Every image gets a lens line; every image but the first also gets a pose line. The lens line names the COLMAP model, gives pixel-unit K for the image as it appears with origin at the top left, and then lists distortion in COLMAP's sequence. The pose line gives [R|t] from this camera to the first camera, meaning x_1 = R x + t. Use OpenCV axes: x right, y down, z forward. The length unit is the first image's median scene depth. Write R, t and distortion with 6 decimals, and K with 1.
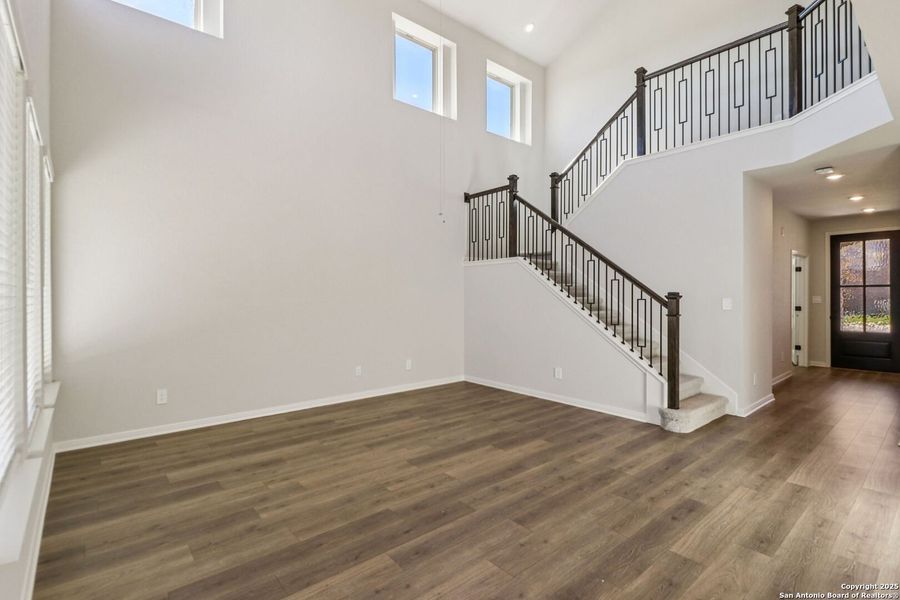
lens RADIAL K [[430.6, 0, 432.5], [0, 430.6, 301.9], [0, 0, 1]] dist [0.011120, -0.011041]
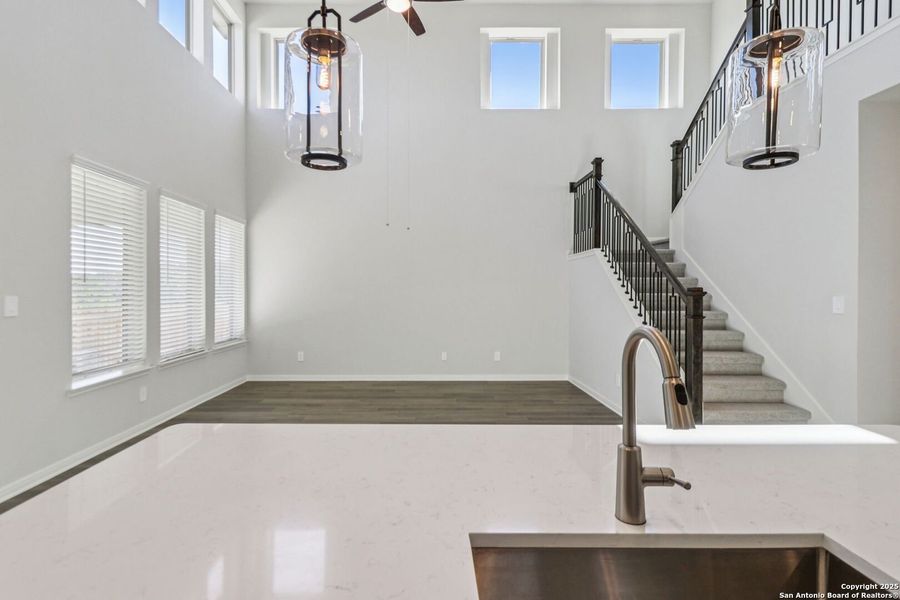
lens RADIAL K [[430.6, 0, 432.5], [0, 430.6, 301.9], [0, 0, 1]] dist [0.011120, -0.011041]
pose [[0.777610, 0.018954, -0.628461, 0.460589], [-0.009599, 0.999787, 0.018275, -0.004208], [0.628674, -0.008178, 0.777626, 0.068547]]
